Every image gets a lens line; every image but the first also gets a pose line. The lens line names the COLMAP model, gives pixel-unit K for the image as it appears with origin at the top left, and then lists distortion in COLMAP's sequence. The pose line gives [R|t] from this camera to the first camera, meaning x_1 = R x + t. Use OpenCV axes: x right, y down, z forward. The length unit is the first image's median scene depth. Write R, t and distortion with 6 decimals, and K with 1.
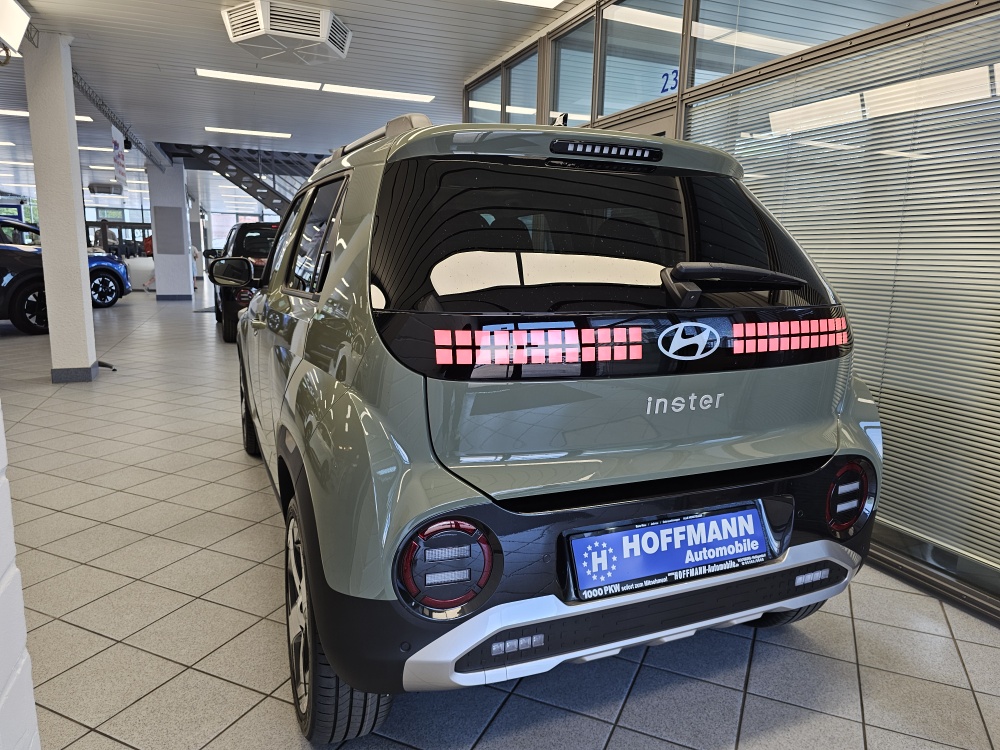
lens RADIAL K [[674.4, 0, 497.7], [0, 674.4, 371.6], [0, 0, 1]] dist [0.023491, -0.028462]
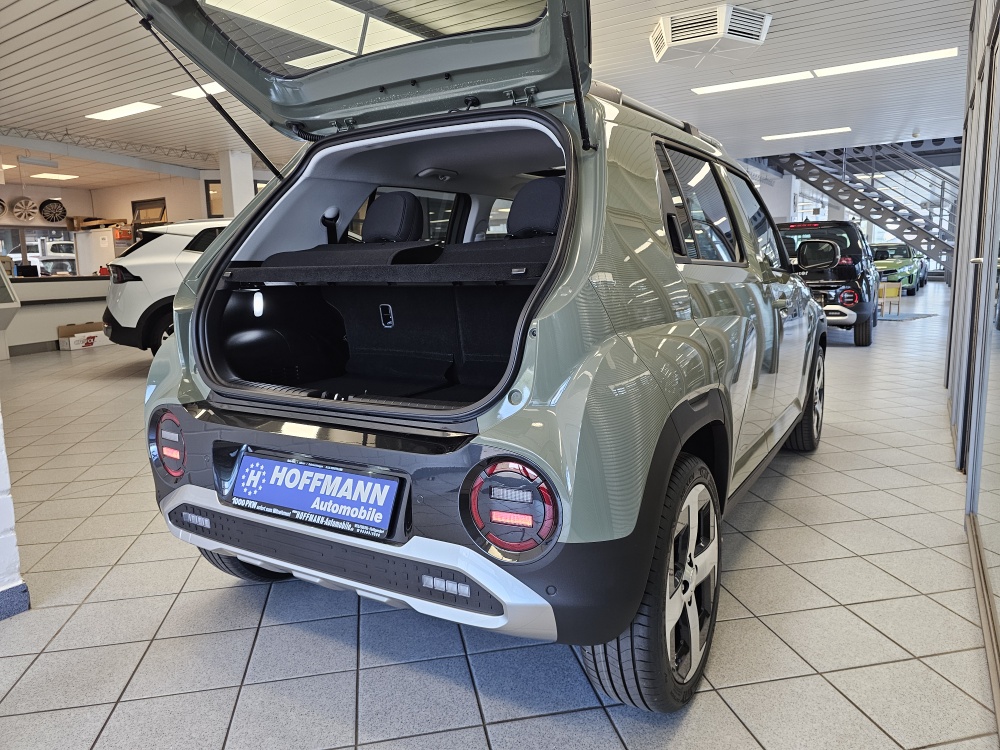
lens RADIAL K [[674.4, 0, 532.0], [0, 674.4, 360.8], [0, 0, 1]] dist [0.023491, -0.028462]
pose [[0.592325, 0.073462, -0.802343, 0.618515], [-0.099994, 0.994838, 0.017266, 0.004447], [0.799470, 0.070003, 0.596613, 0.307104]]
